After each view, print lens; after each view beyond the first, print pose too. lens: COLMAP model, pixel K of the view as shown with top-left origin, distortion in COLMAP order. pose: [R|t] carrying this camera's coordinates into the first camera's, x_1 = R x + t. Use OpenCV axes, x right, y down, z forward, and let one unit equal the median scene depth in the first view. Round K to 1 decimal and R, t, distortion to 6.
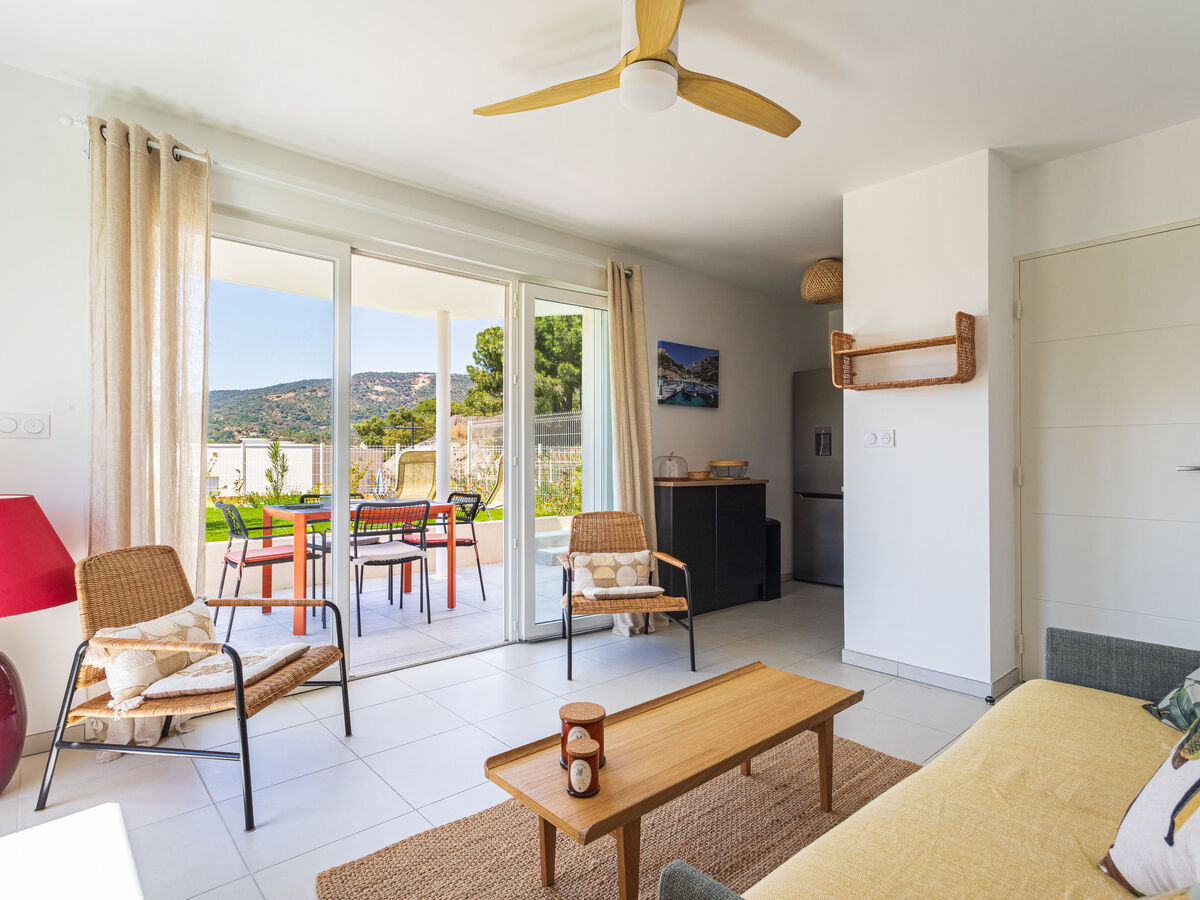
lens RADIAL K [[644.1, 0, 604.1], [0, 644.1, 451.6], [0, 0, 1]] dist [0.002818, 0.001053]
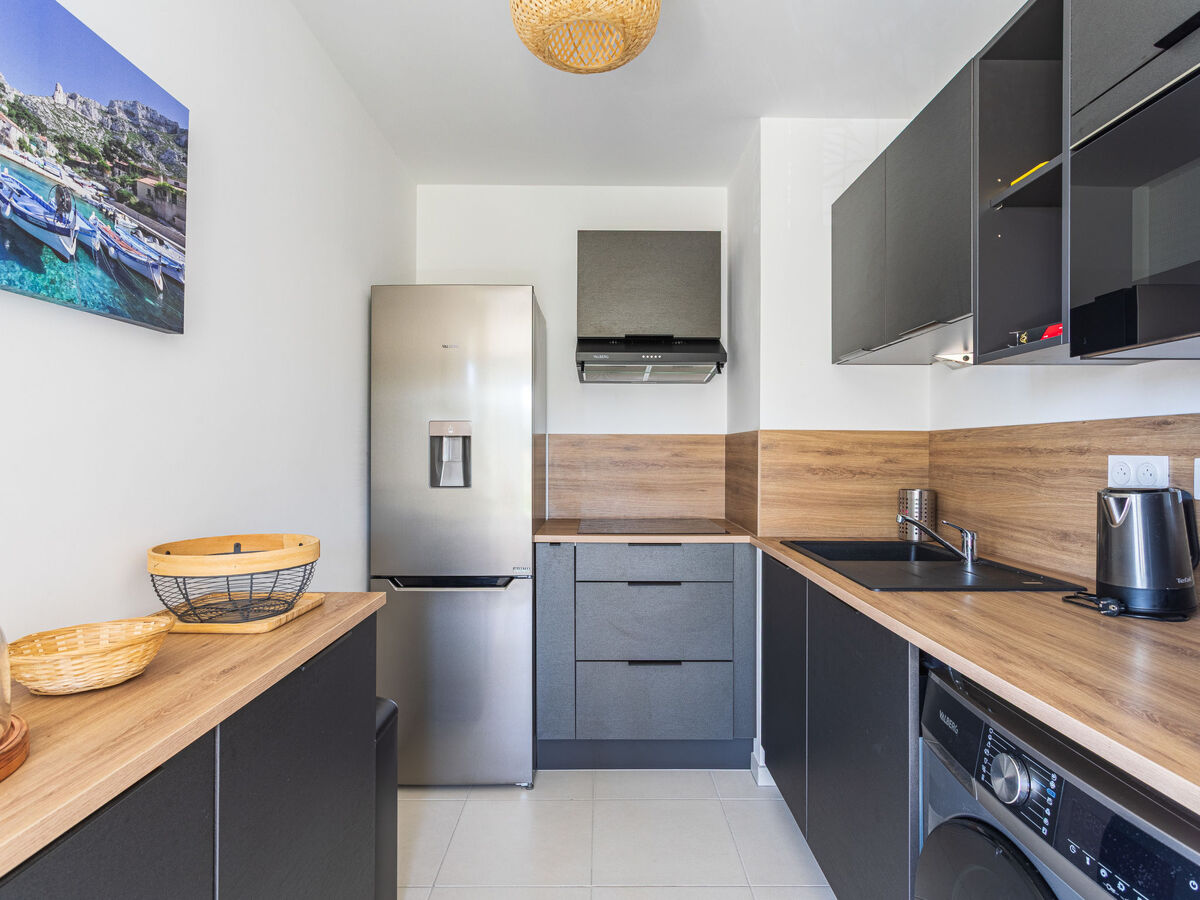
lens RADIAL K [[644.1, 0, 604.1], [0, 644.1, 451.6], [0, 0, 1]] dist [0.002818, 0.001053]
pose [[0.660614, 0.003796, 0.750716, 0.096335], [-0.011819, 0.999916, 0.005344, -0.024042], [-0.750632, -0.012404, 0.660604, 0.710911]]
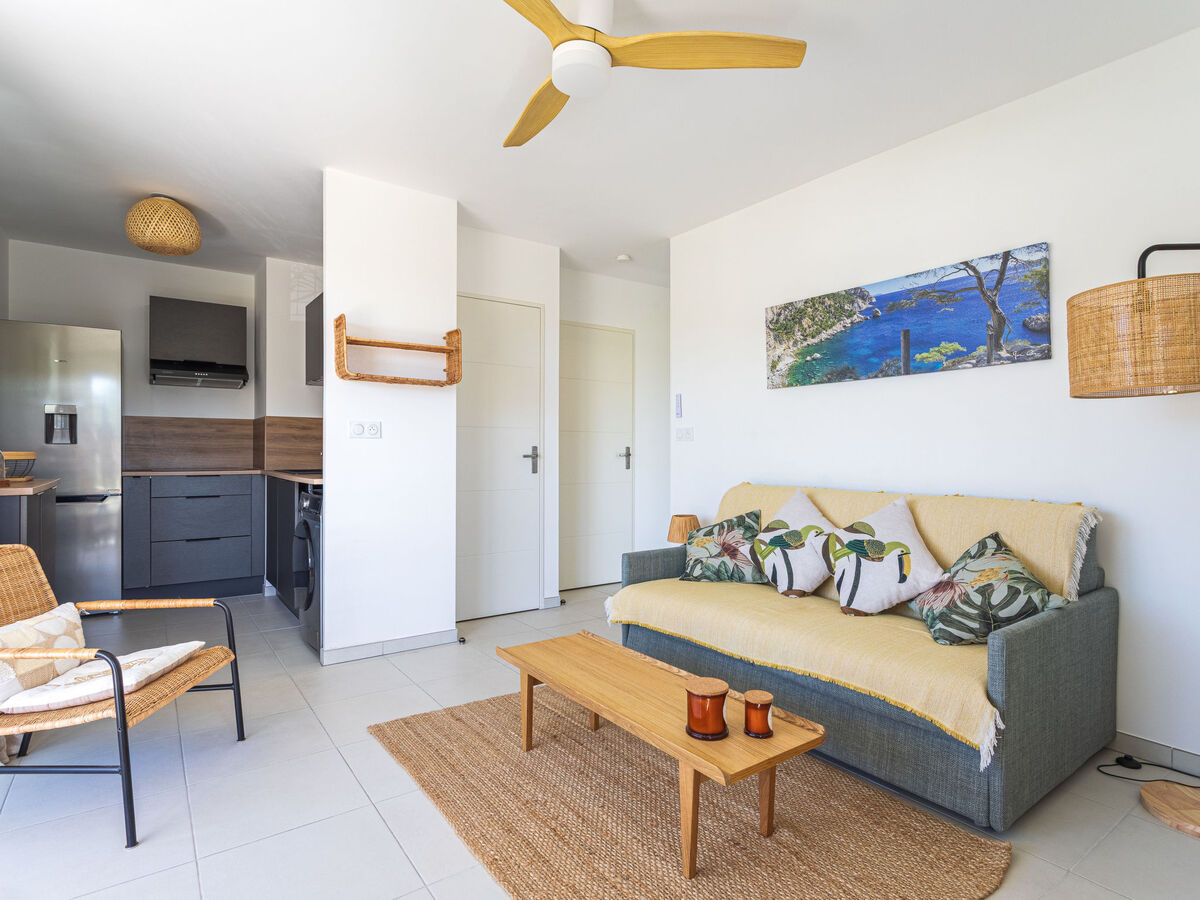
lens RADIAL K [[639.1, 0, 604.4], [0, 639.1, 453.8], [0, 0, 1]] dist [-0.002350, 0.010412]
pose [[0.103449, -0.003148, 0.994630, -0.355821], [-0.013989, 0.999891, 0.004620, 0.005206], [-0.994536, -0.014391, 0.103394, 0.343614]]
